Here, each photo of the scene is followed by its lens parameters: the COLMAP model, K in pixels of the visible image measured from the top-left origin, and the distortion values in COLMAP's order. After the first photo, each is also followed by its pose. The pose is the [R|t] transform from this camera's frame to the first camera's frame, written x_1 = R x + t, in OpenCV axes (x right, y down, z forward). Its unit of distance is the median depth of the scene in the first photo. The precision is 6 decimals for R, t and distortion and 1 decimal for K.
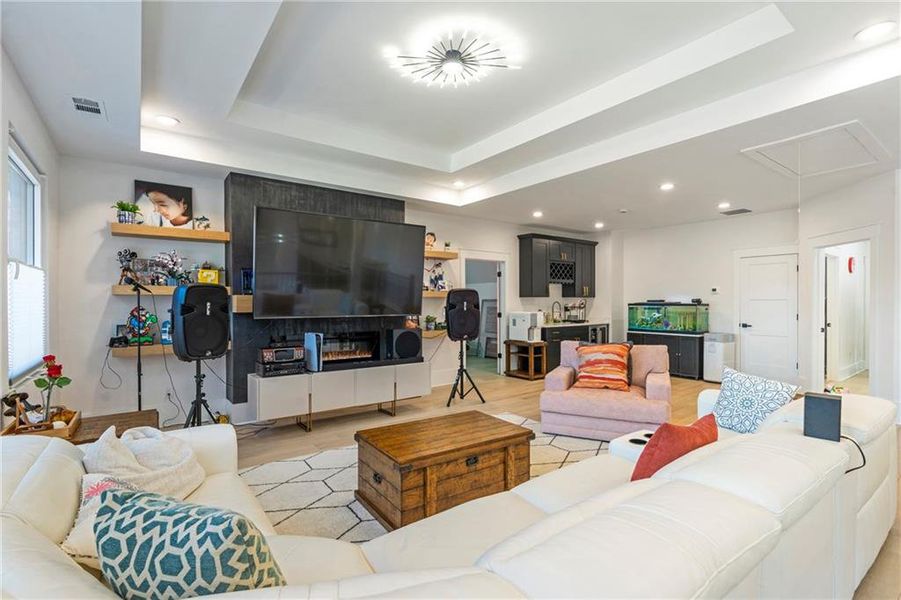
lens RADIAL K [[423.7, 0, 450.2], [0, 423.7, 296.8], [0, 0, 1]] dist [0.025417, -0.000021]
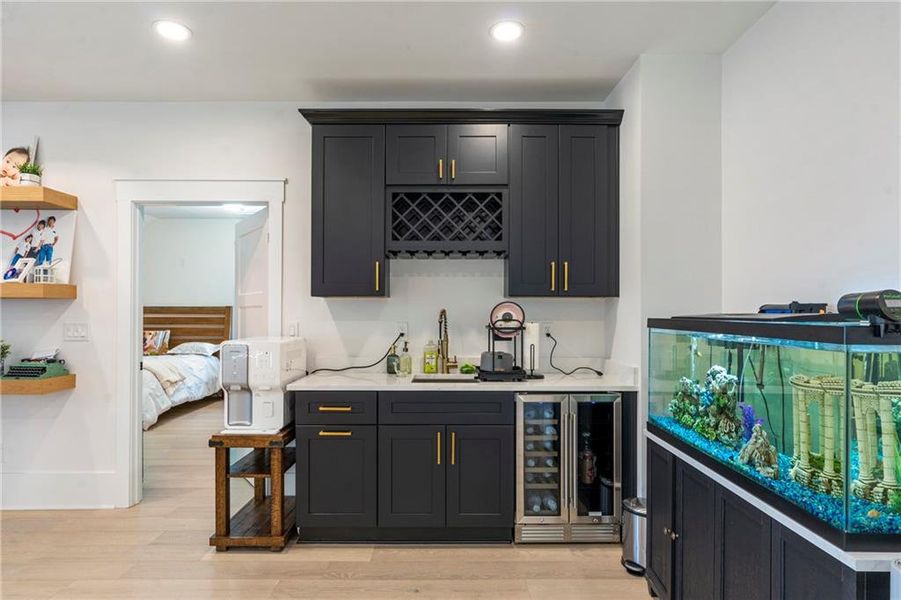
lens RADIAL K [[421.9, 0, 453.0], [0, 421.9, 304.5], [0, 0, 1]] dist [-0.009100, 0.000052]
pose [[0.808546, -0.003125, -0.588425, 0.560169], [0.004373, 0.999990, 0.000698, 0.009317], [0.588417, -0.003137, 0.808552, 0.919124]]
